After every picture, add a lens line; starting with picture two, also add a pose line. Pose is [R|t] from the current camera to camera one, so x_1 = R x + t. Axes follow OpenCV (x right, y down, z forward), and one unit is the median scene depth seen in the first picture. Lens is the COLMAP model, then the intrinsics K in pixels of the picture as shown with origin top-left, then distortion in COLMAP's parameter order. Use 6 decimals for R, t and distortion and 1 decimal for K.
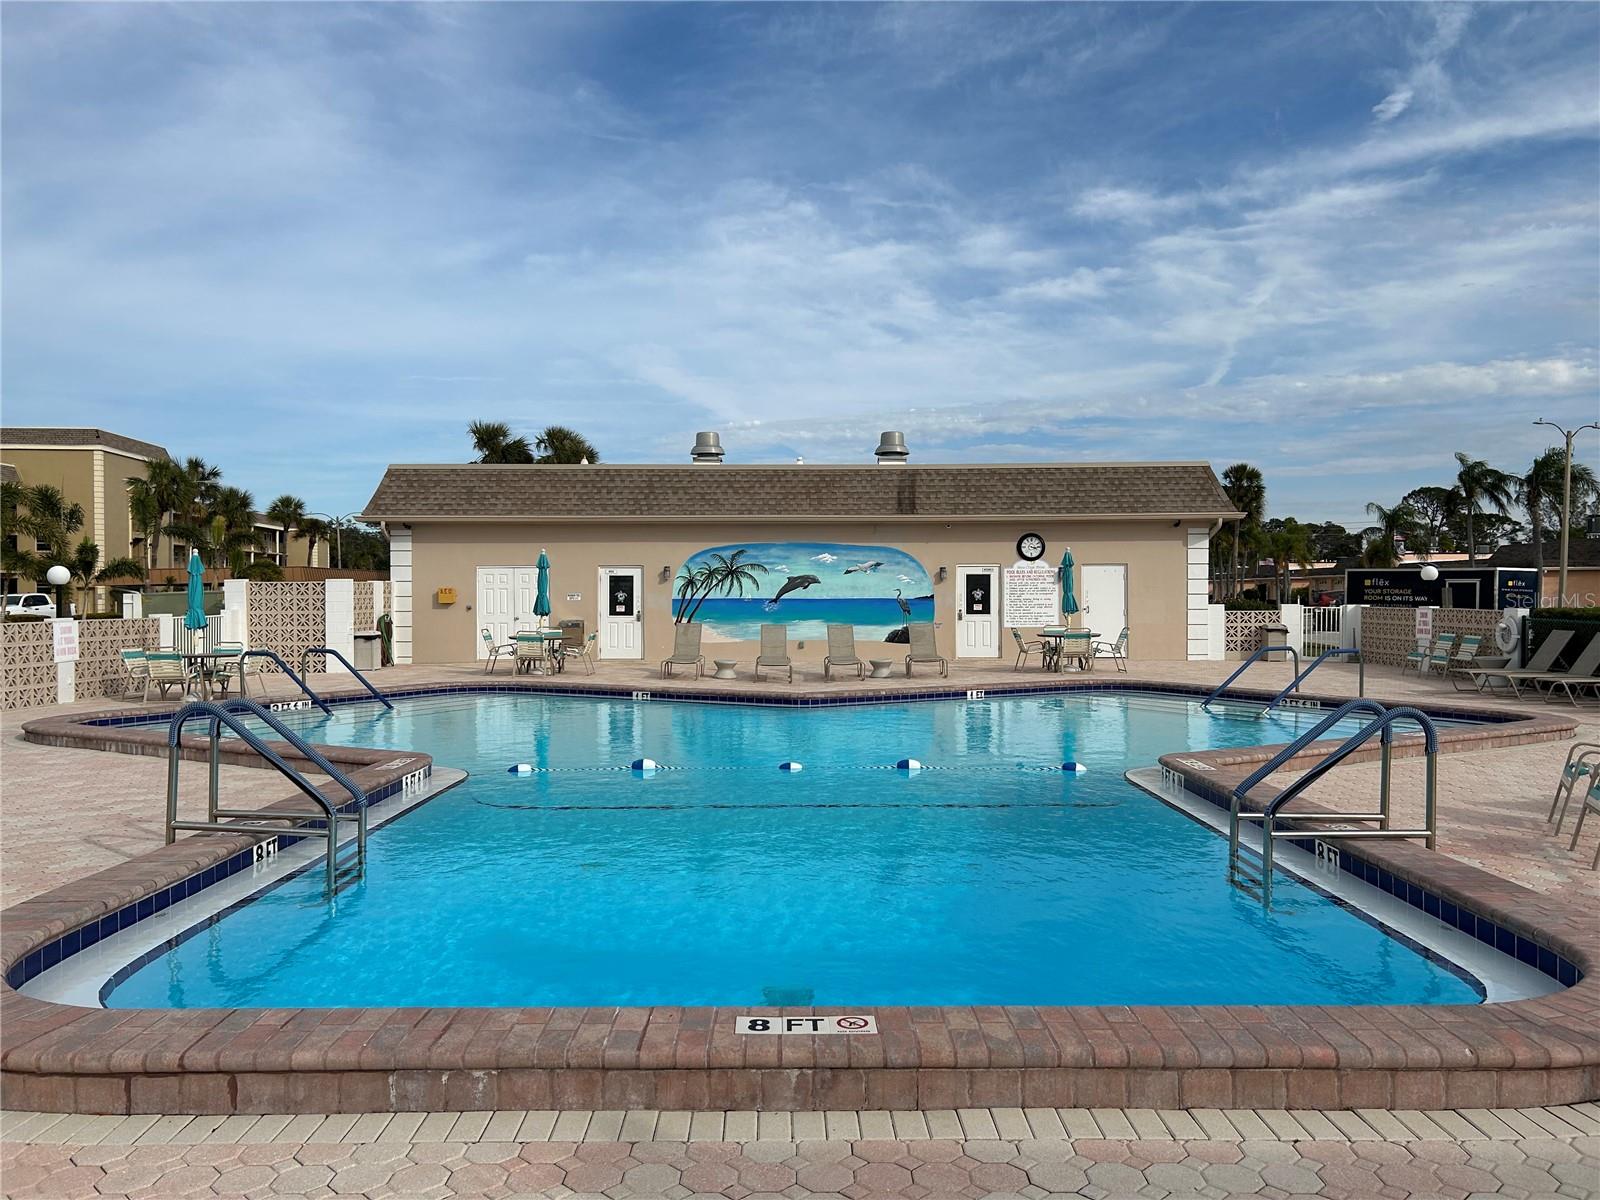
lens RADIAL K [[1201.3, 0, 796.3], [0, 1201.3, 603.2], [0, 0, 1]] dist [0.059597, -0.061383]
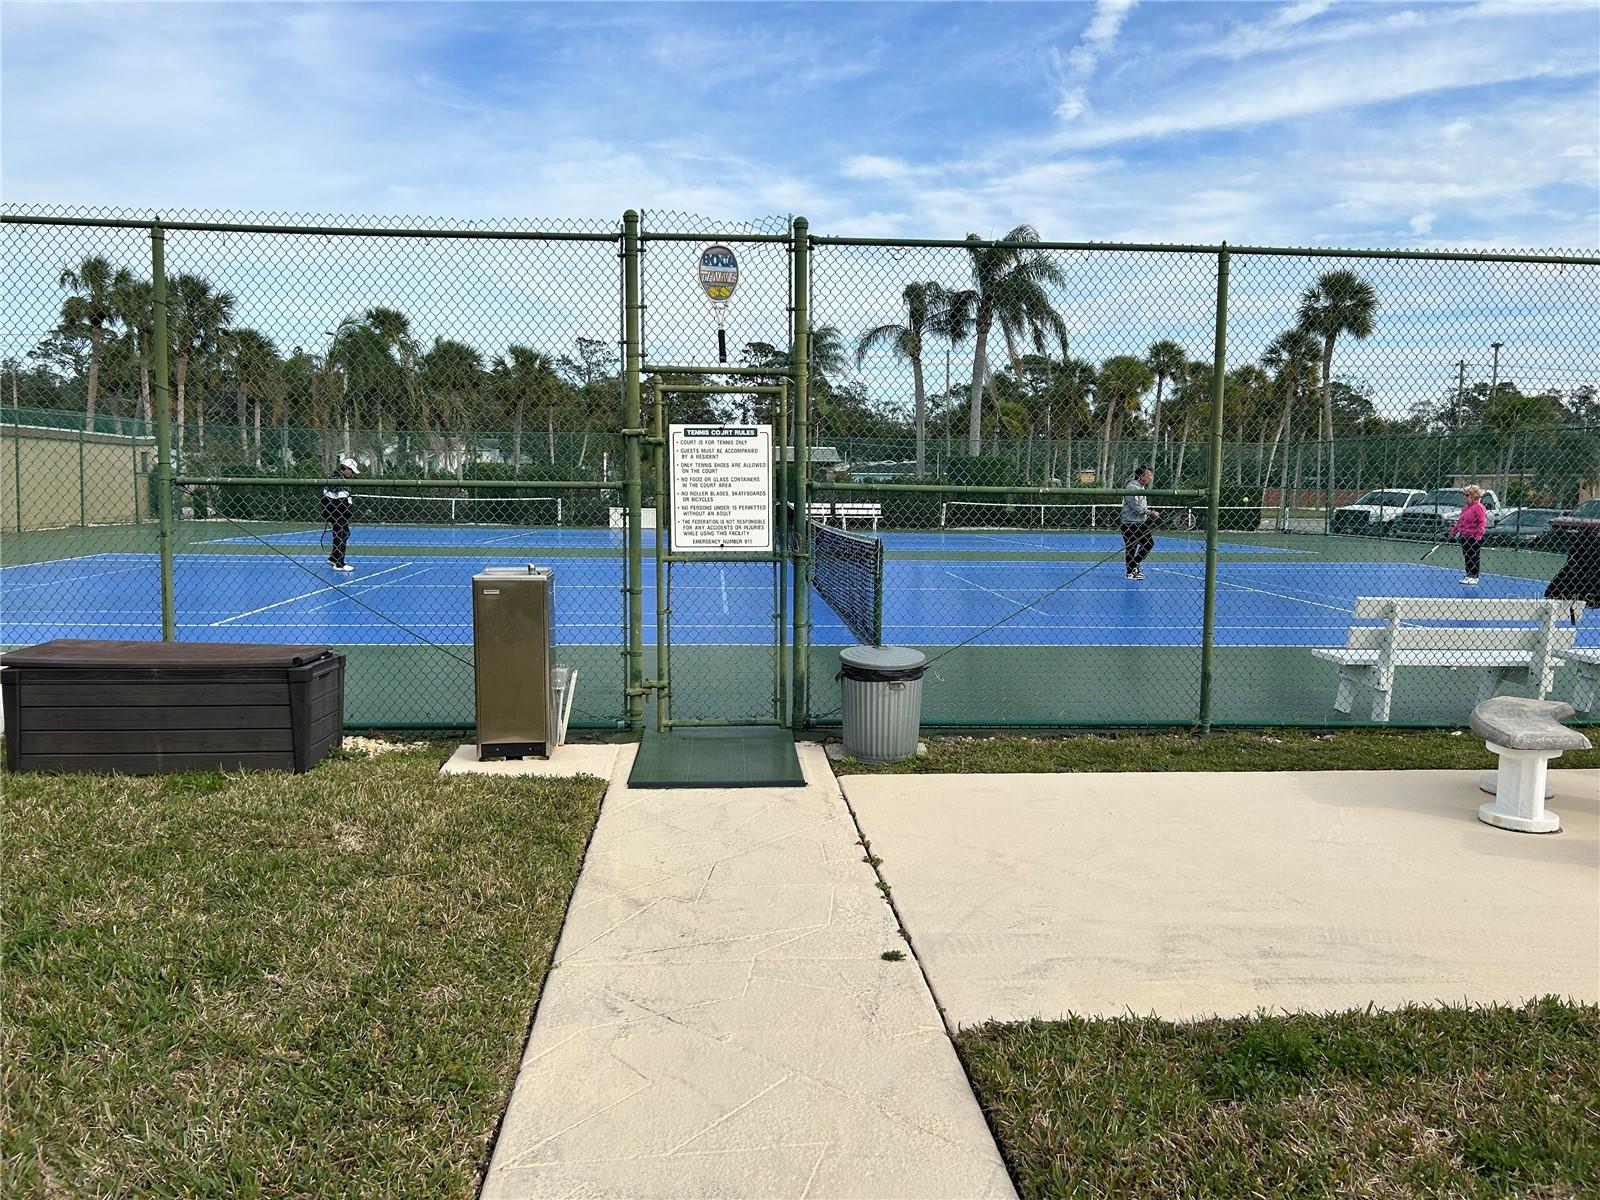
lens RADIAL K [[1201.3, 0, 803.6], [0, 1201.3, 591.8], [0, 0, 1]] dist [0.059597, -0.061383]
pose [[0.996163, 0.003471, 0.087452, 0.085469], [-0.010200, 0.997009, 0.076610, 0.004615], [-0.086924, -0.077208, 0.993219, -0.260069]]
